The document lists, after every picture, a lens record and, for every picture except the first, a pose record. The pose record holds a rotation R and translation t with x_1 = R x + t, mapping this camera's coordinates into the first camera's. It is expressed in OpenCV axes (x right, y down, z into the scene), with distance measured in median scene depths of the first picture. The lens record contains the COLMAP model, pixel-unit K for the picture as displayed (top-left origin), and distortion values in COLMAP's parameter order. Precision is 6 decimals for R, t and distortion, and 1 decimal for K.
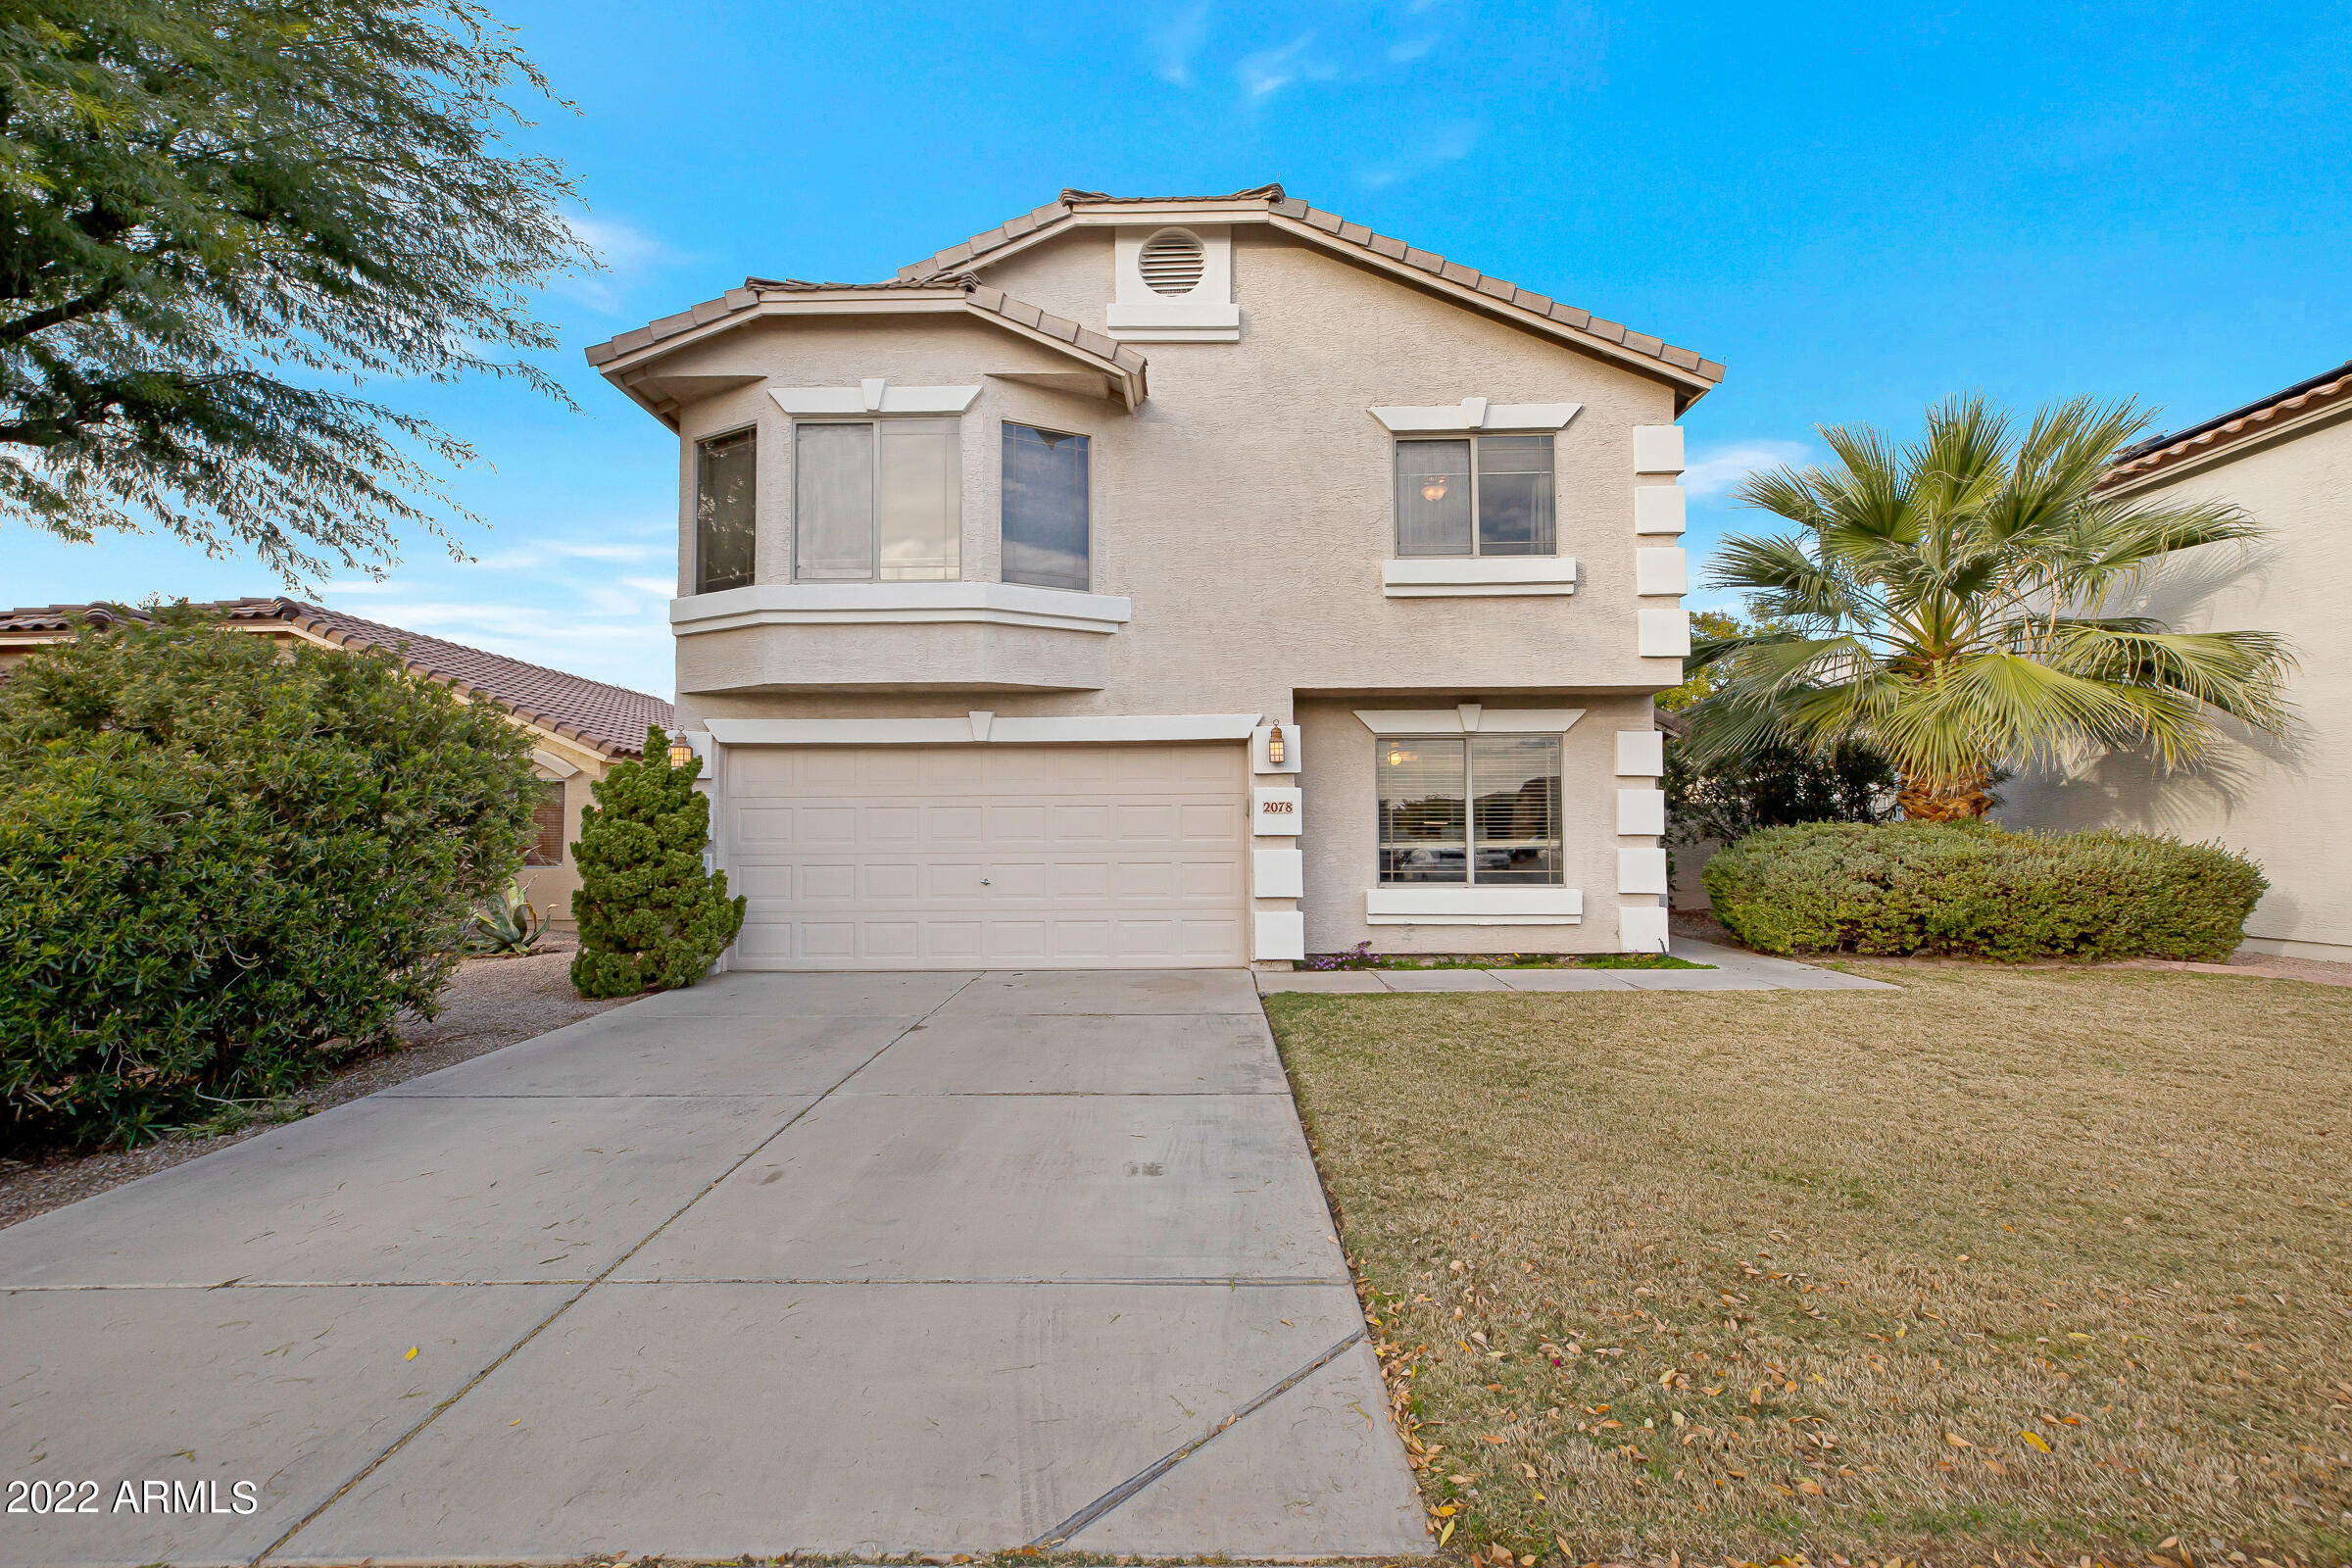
lens RADIAL K [[1071.4, 0, 1176.0], [0, 1071.4, 784.0], [0, 0, 1]] dist [0.021914, 0.000082]
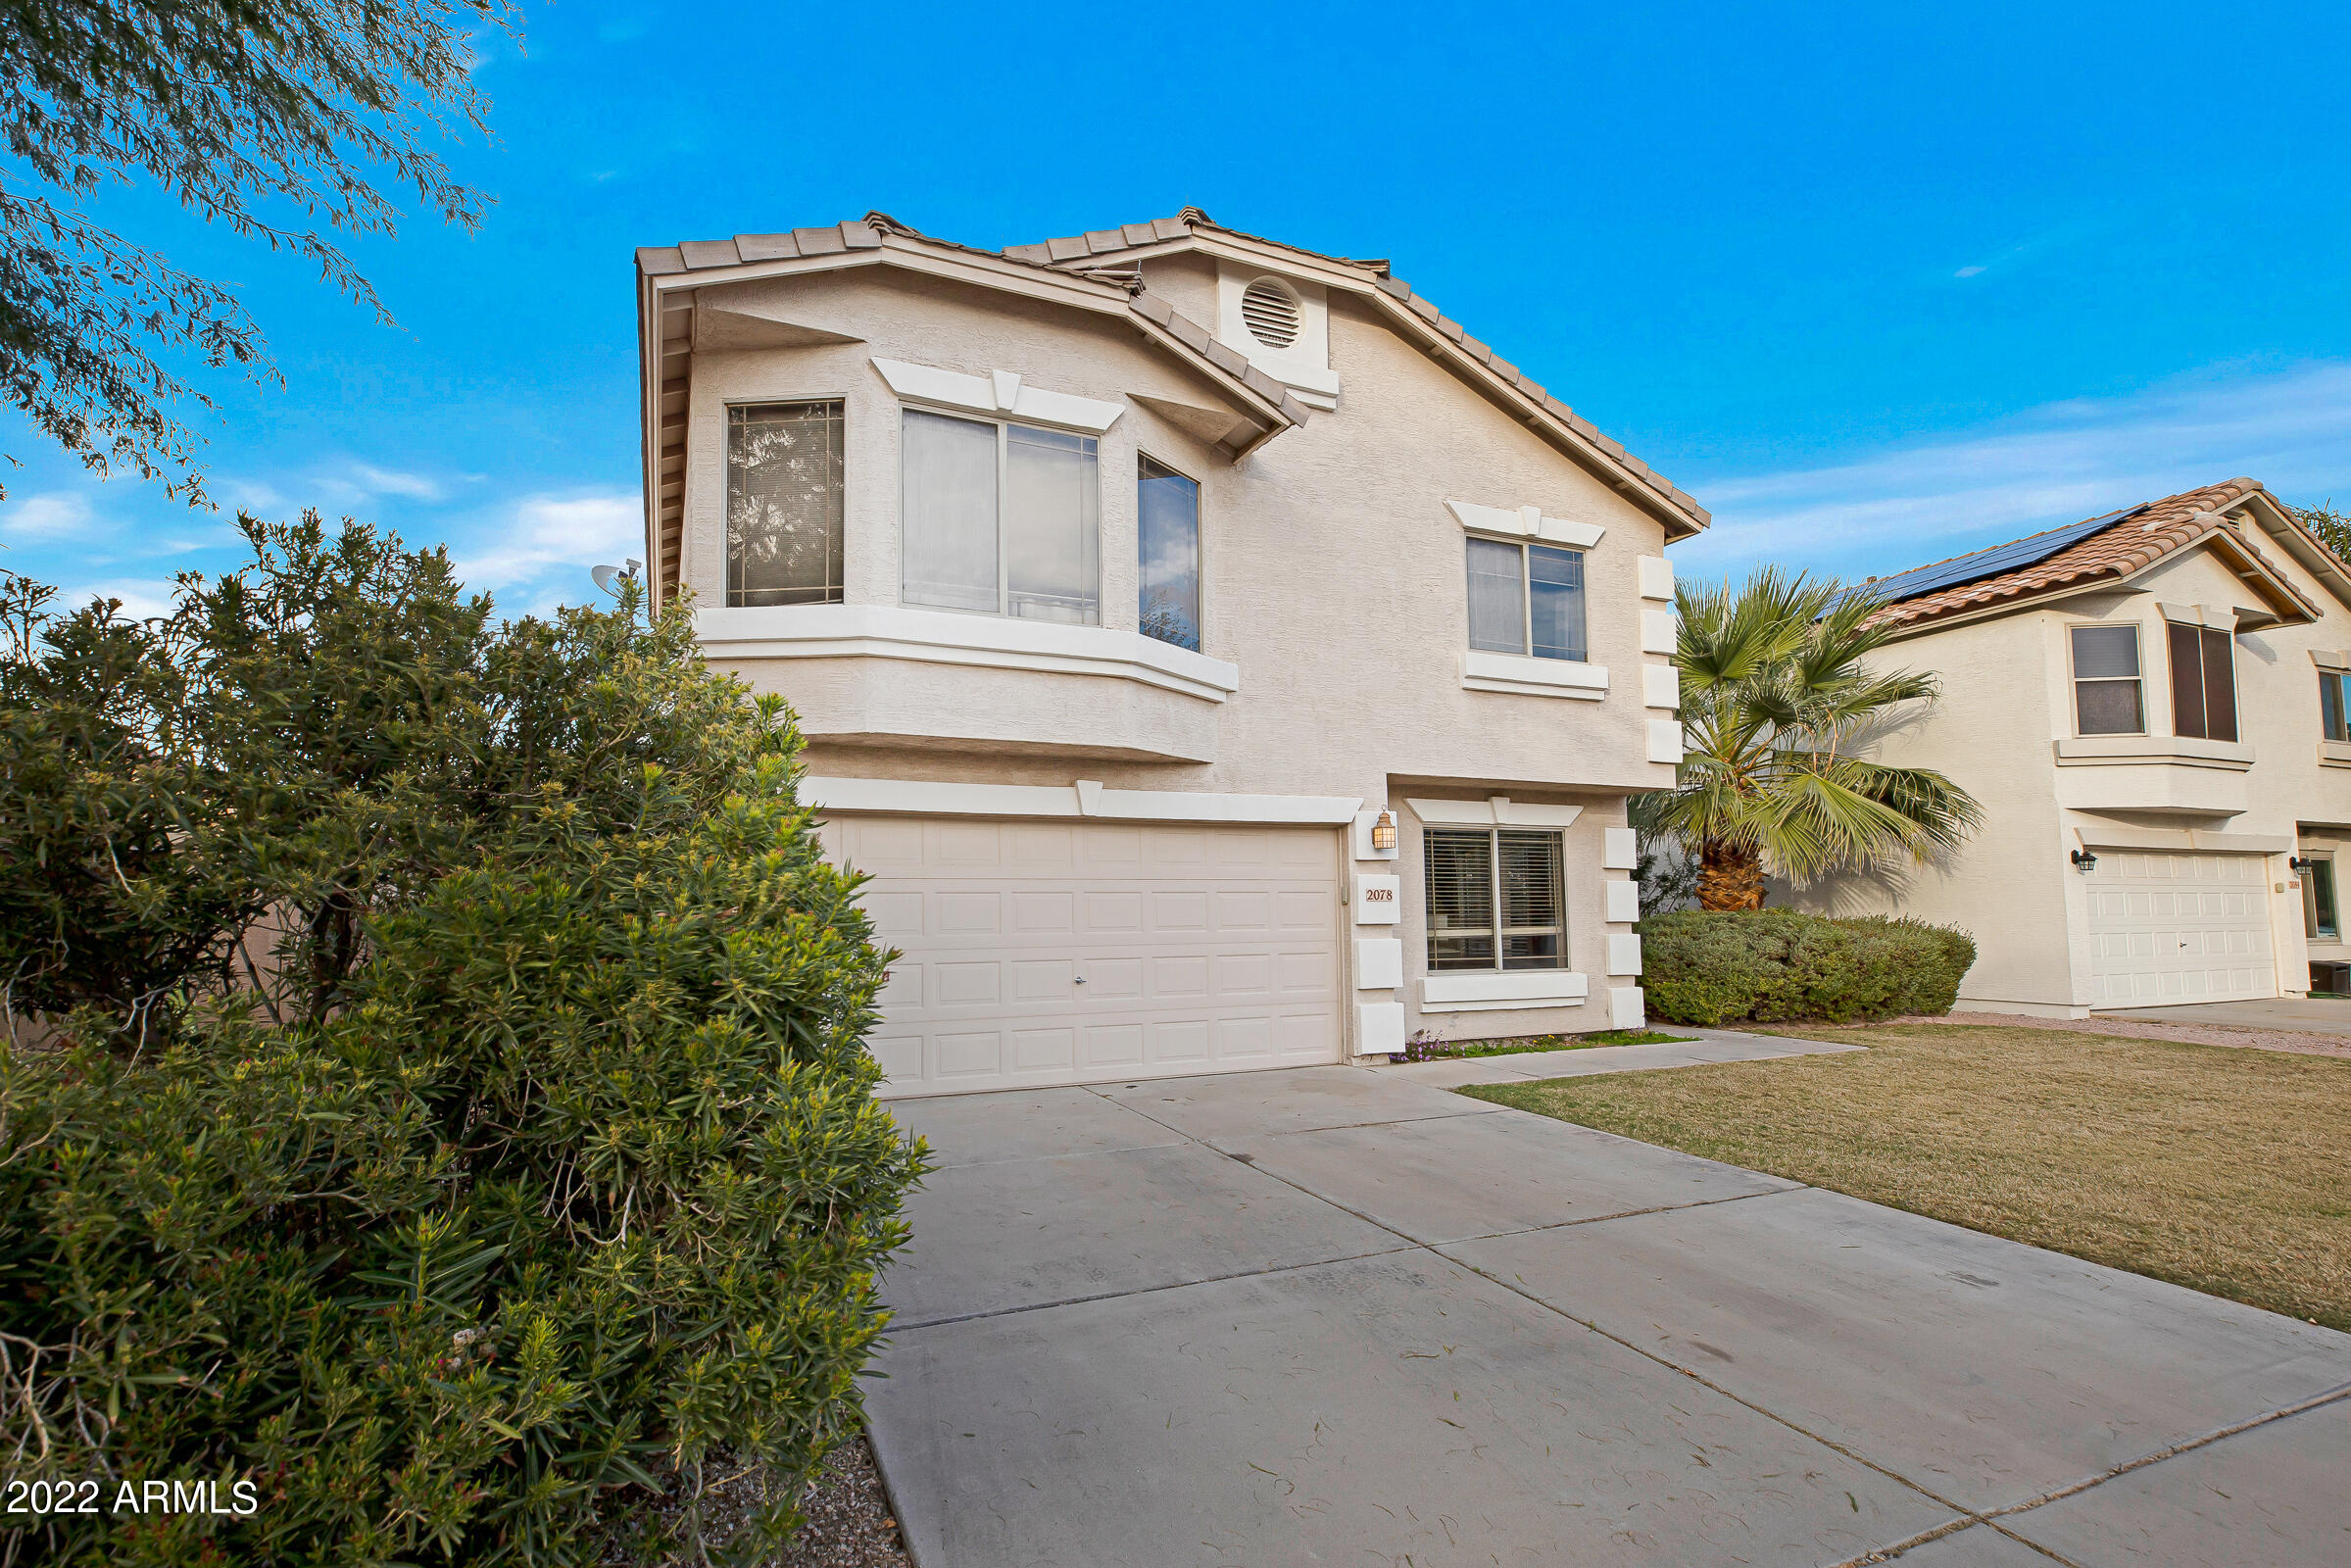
lens RADIAL K [[1092.8, 0, 1164.8], [0, 1092.8, 847.7], [0, 0, 1]] dist [0.025197, 0.000064]
pose [[0.905968, 0.024142, 0.422657, -0.490764], [-0.014777, 0.999568, -0.025420, 0.006817], [-0.423088, 0.016784, 0.905933, 0.182800]]
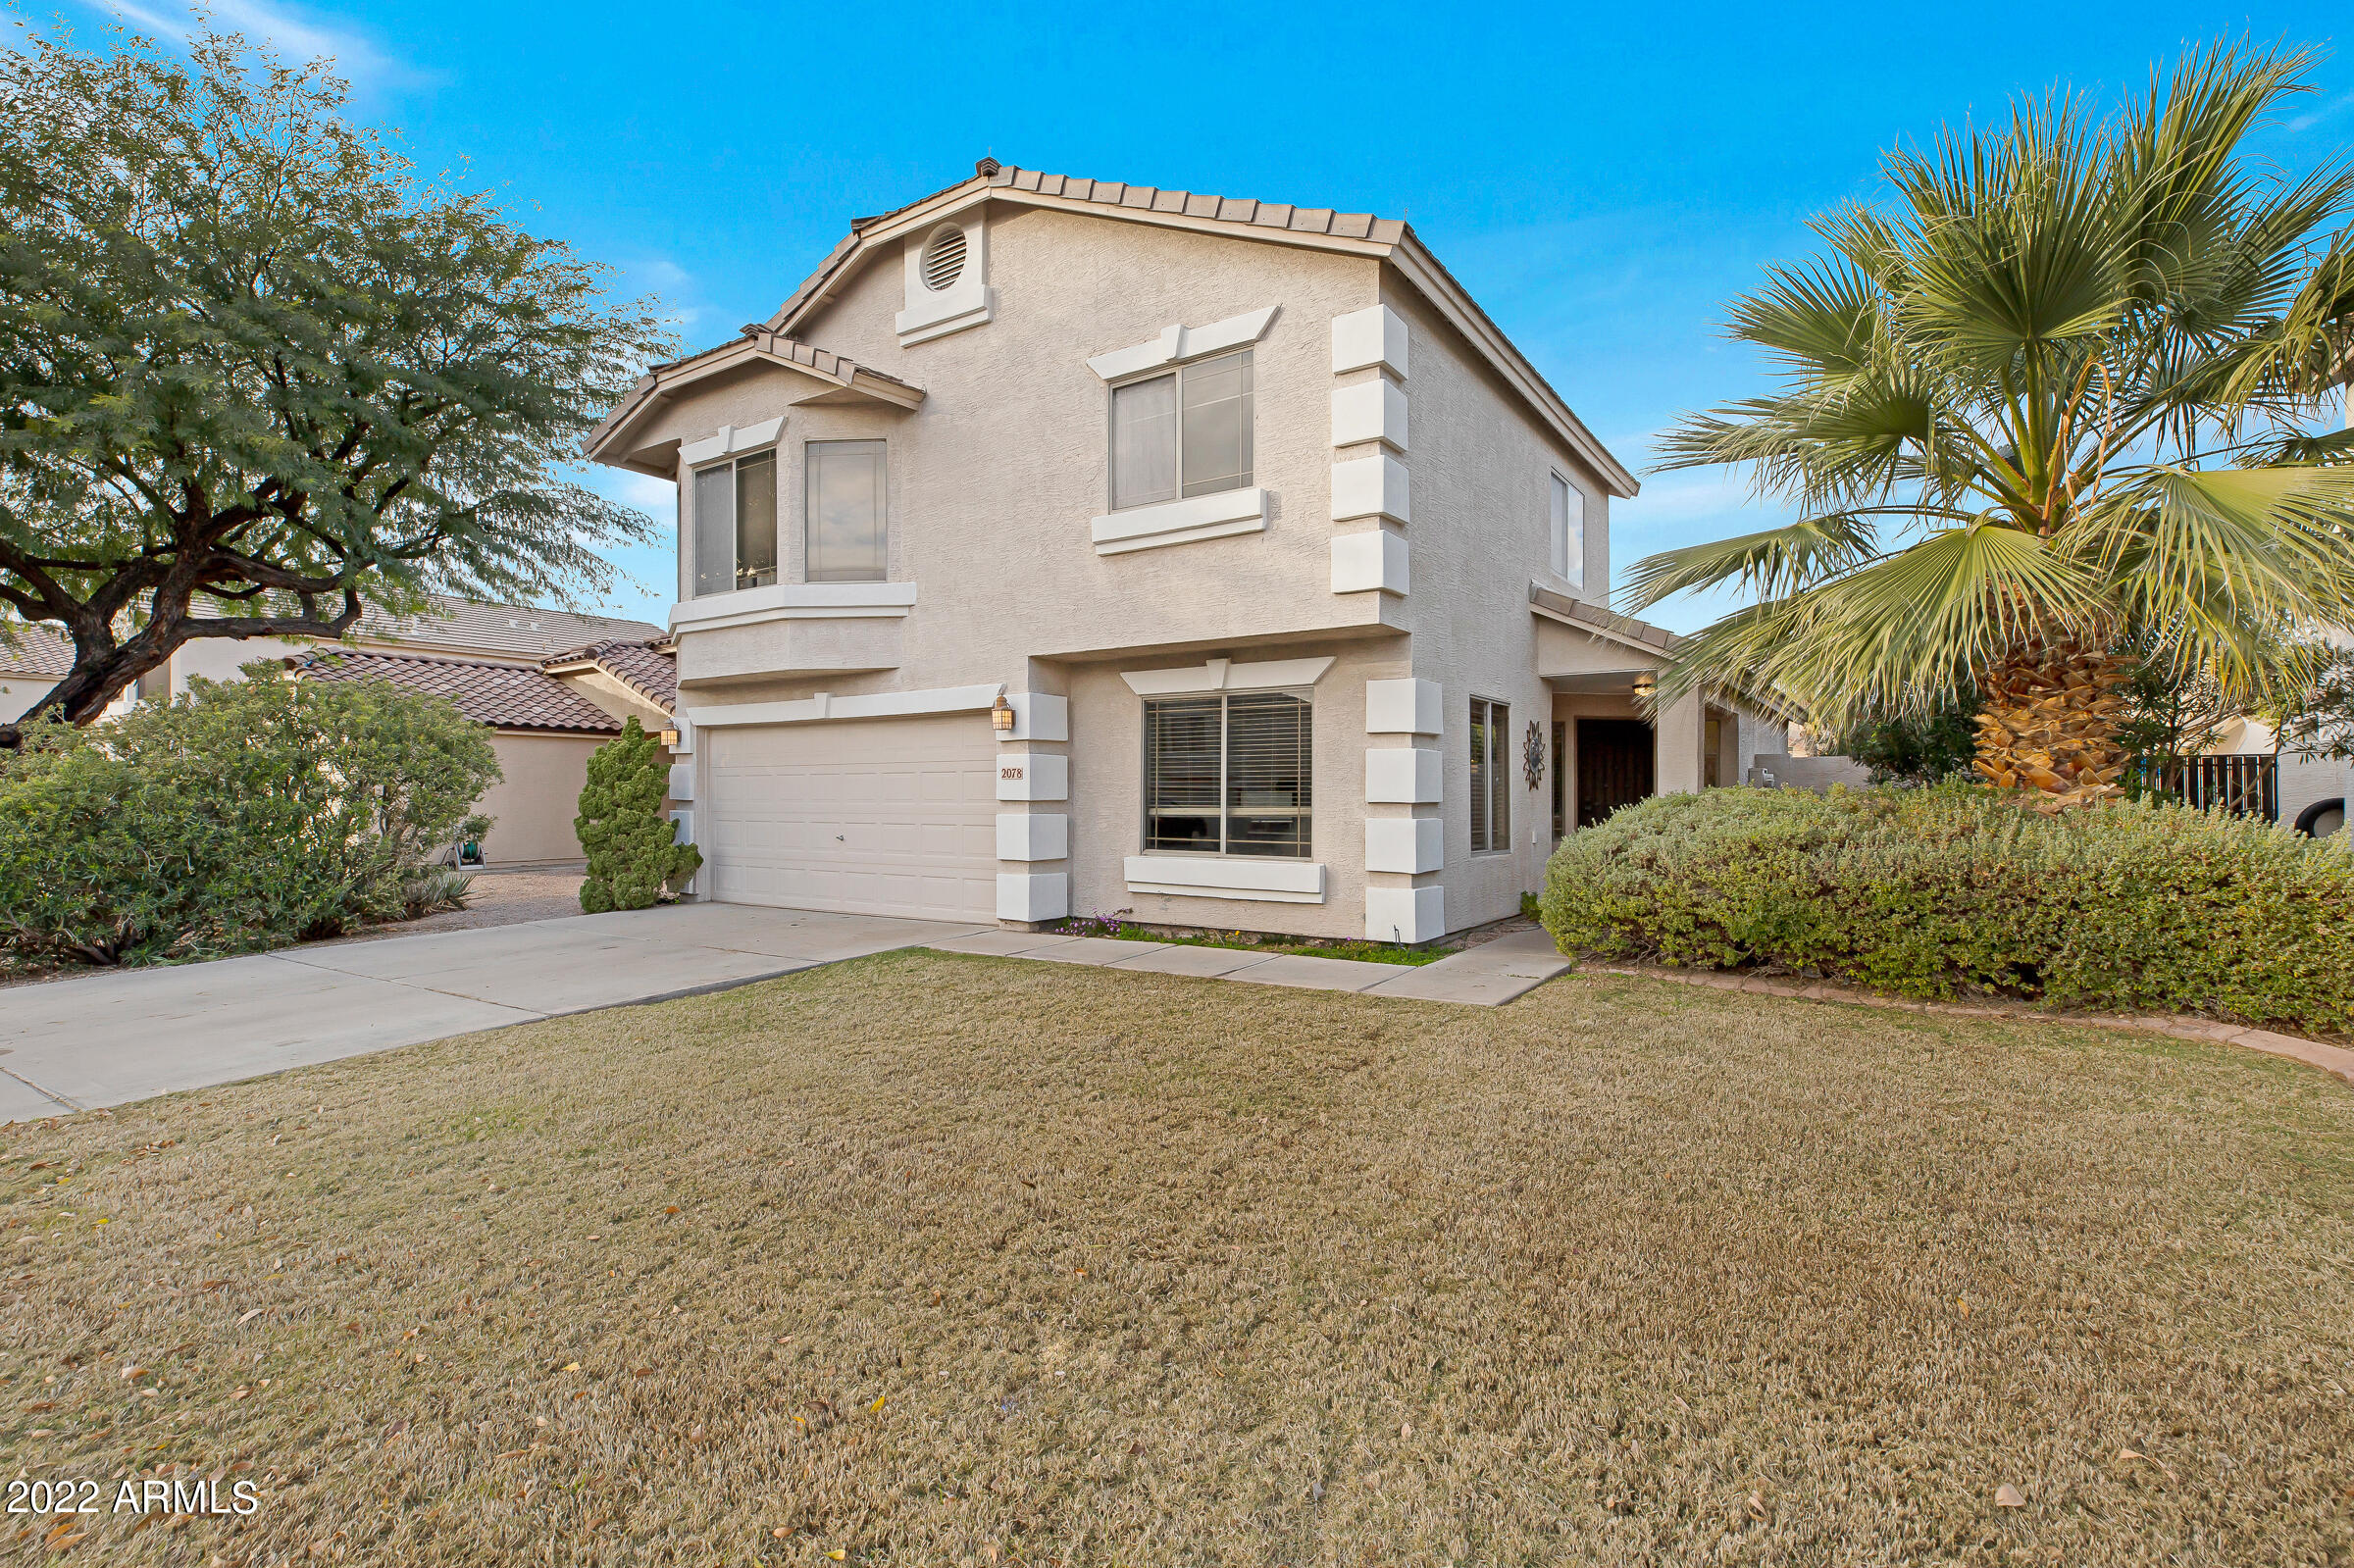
lens RADIAL K [[1072.2, 0, 1177.0], [0, 1072.2, 784.0], [0, 0, 1]] dist [0.021914, 0.000082]
pose [[0.844123, 0.000103, -0.536150, 0.770226], [0.024271, 0.998967, 0.038404, -0.003852], [0.535600, -0.045431, 0.843249, 0.209705]]
